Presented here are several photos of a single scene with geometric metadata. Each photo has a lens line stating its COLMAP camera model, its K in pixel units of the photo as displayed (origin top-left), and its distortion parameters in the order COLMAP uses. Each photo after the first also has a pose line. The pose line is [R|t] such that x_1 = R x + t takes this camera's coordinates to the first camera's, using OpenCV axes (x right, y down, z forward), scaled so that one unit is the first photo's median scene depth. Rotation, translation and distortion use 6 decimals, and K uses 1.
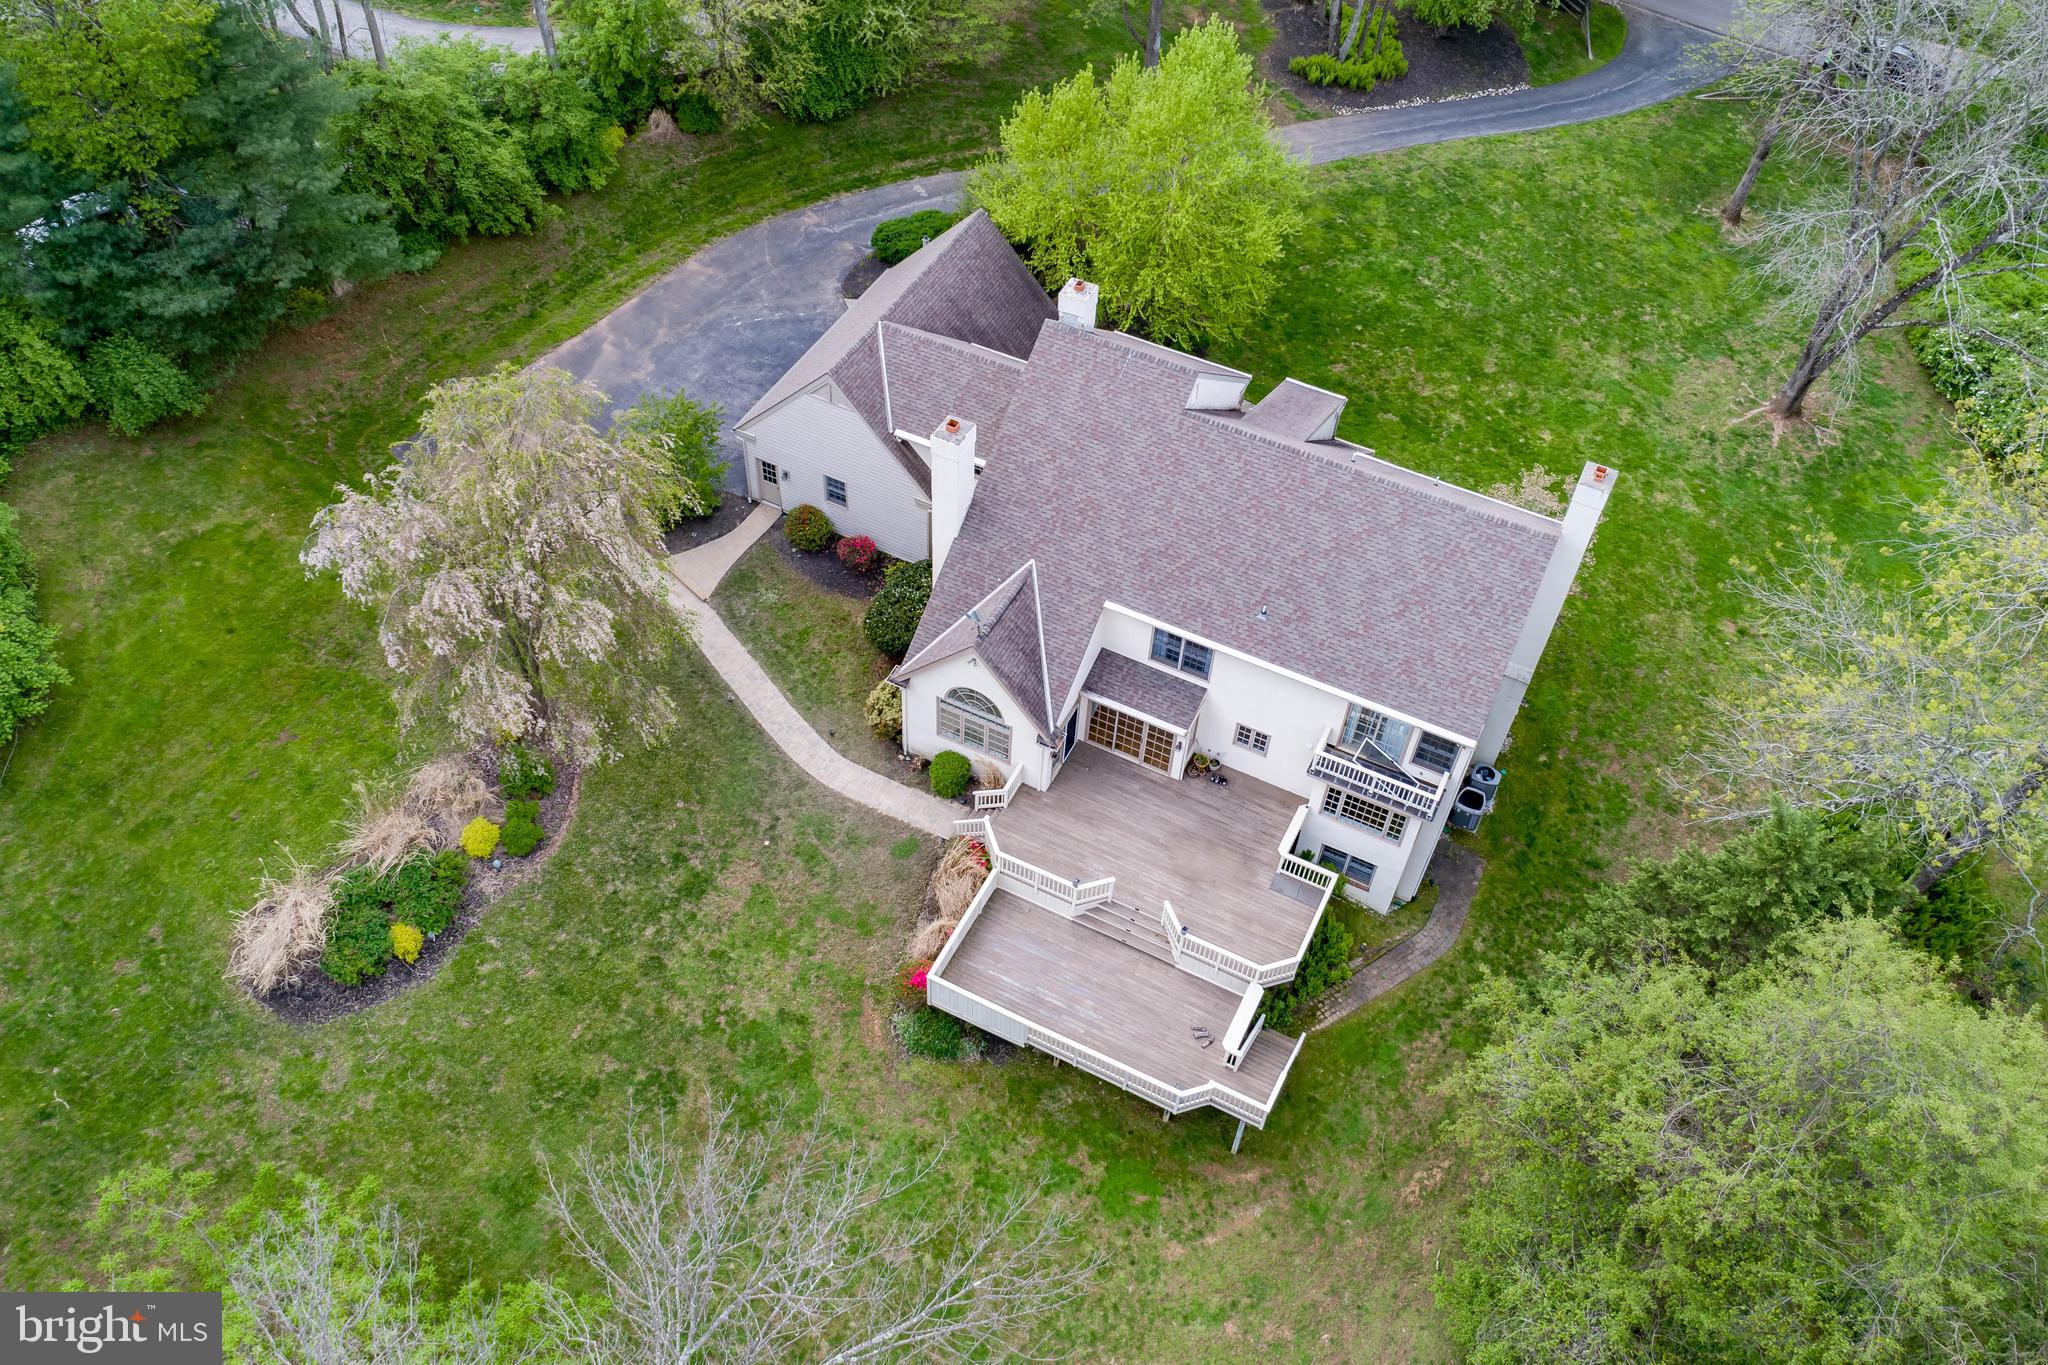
lens RADIAL K [[1623.3, 0, 1033.6], [0, 1623.3, 682.8], [0, 0, 1]] dist [0.002756, 0.001030]
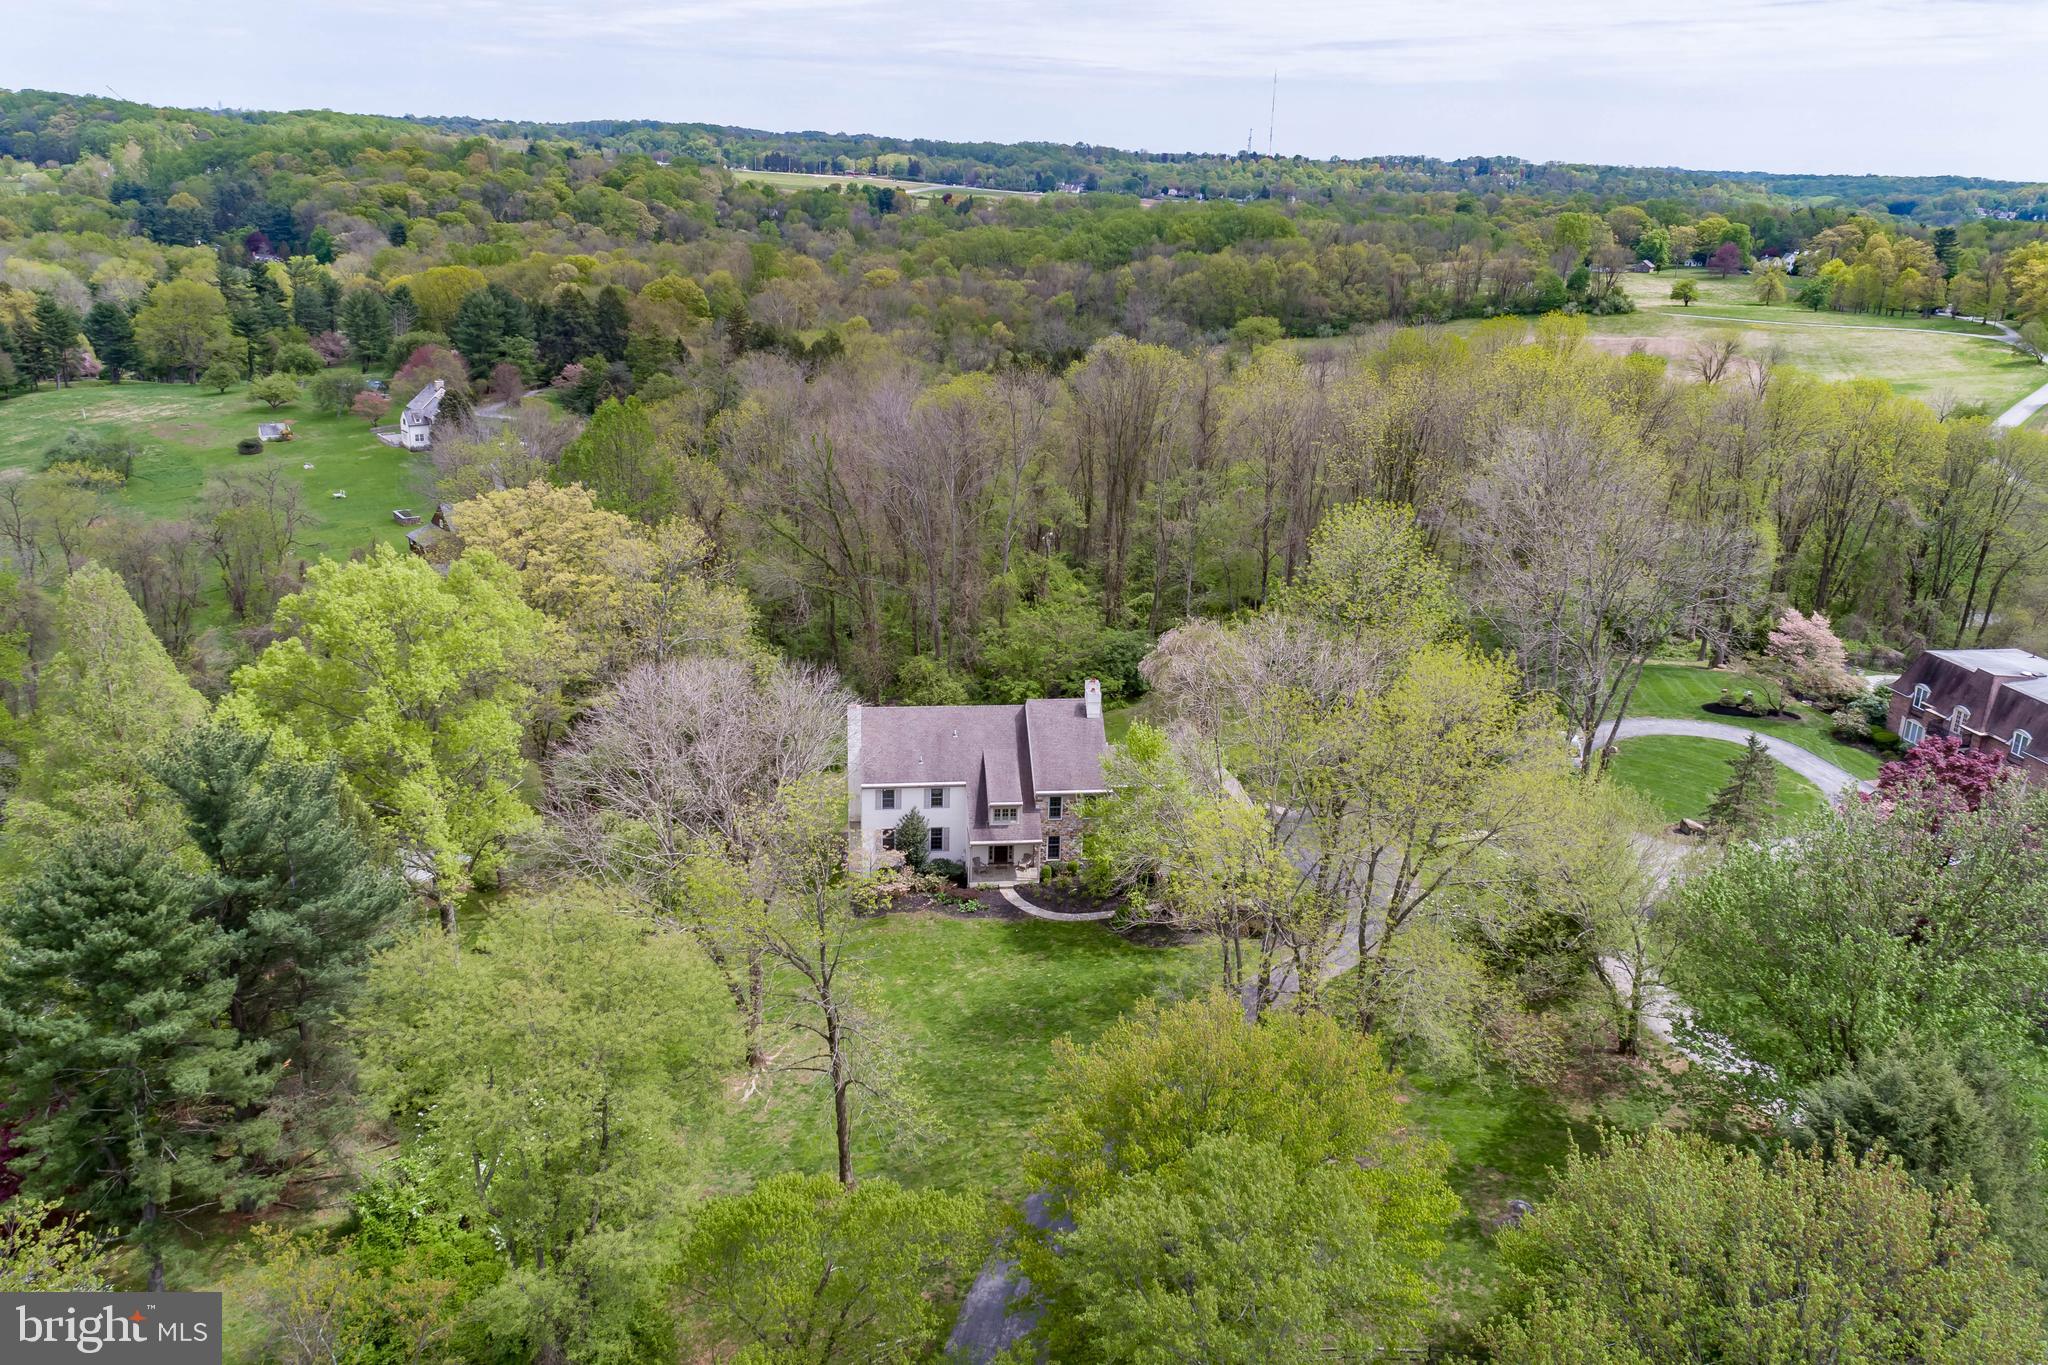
lens RADIAL K [[1623.3, 0, 1033.6], [0, 1623.3, 682.8], [0, 0, 1]] dist [0.002756, 0.001030]
pose [[-0.829473, 0.106050, -0.548387, 1.362260], [-0.466625, 0.408032, 0.784711, -2.023239], [0.306978, 0.906787, -0.288966, 1.658261]]
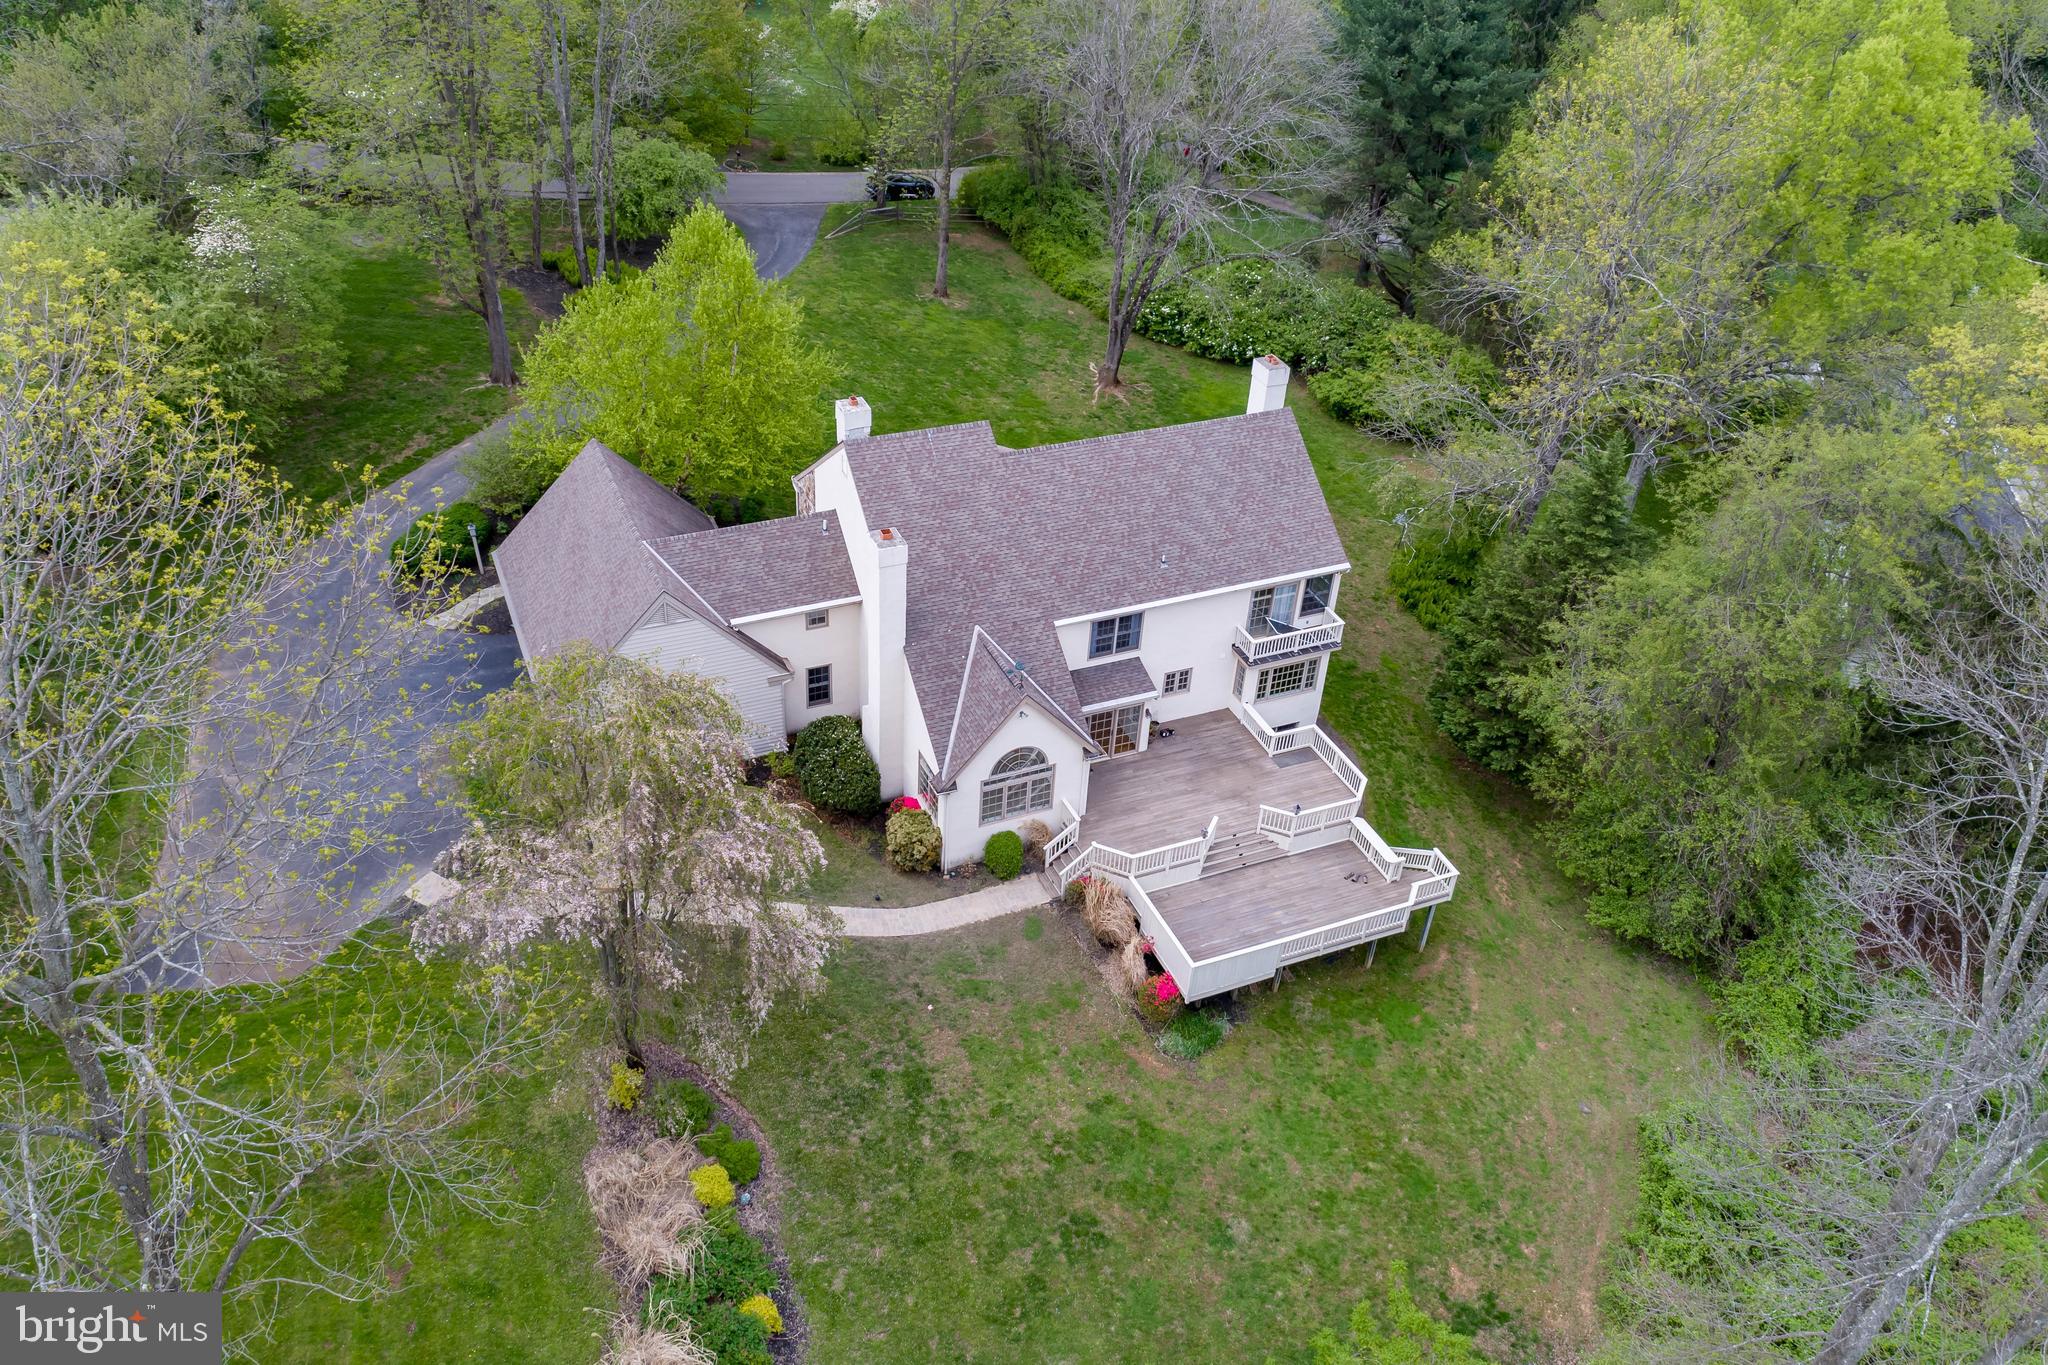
lens RADIAL K [[1623.3, 0, 1033.6], [0, 1623.3, 682.8], [0, 0, 1]] dist [0.002756, 0.001030]
pose [[0.638118, -0.448571, 0.625771, -0.666334], [0.565679, 0.824503, 0.014188, -0.039243], [-0.522315, 0.344932, 0.779878, 0.169738]]
